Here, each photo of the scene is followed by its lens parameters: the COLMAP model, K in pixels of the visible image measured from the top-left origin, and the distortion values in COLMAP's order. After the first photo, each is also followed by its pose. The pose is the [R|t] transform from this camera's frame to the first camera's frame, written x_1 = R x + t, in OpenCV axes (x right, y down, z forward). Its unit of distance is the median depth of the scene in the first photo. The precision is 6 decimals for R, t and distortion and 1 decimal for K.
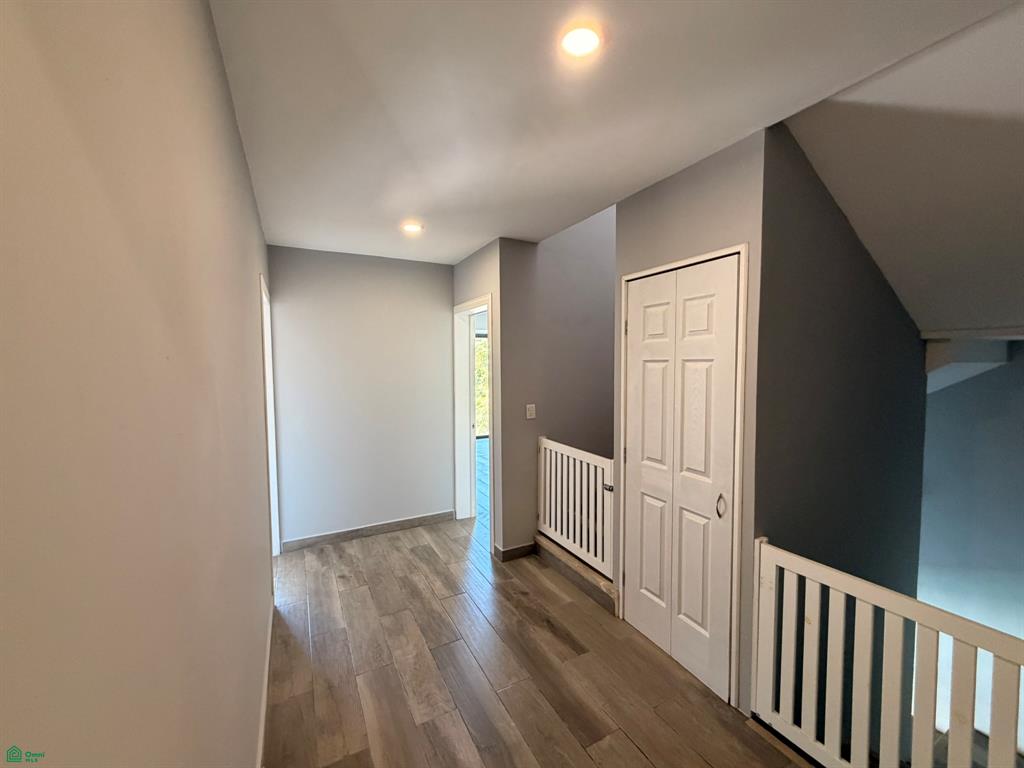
lens RADIAL K [[410.5, 0, 513.5], [0, 410.5, 385.6], [0, 0, 1]] dist [-0.001067, 0.000067]
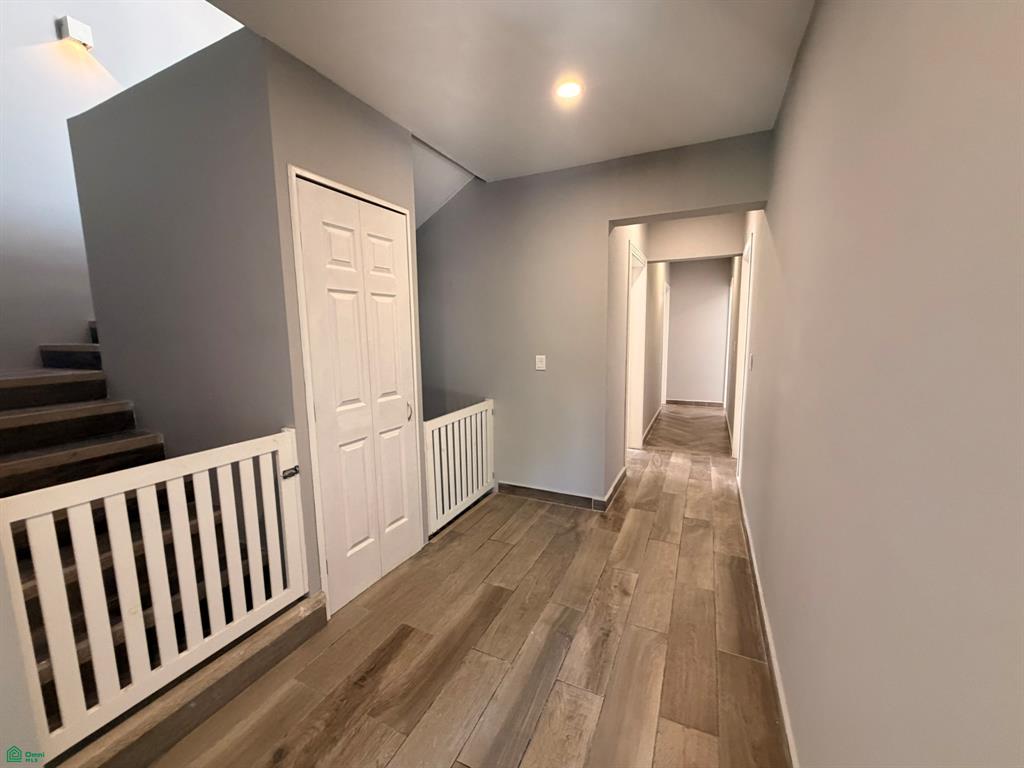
lens RADIAL K [[410.5, 0, 510.5], [0, 410.5, 382.6], [0, 0, 1]] dist [-0.001067, 0.000067]
pose [[-0.596527, -0.089066, 0.797636, -0.628417], [0.057663, 0.986499, 0.153279, 0.020898], [-0.800519, 0.137429, -0.583338, 1.312171]]
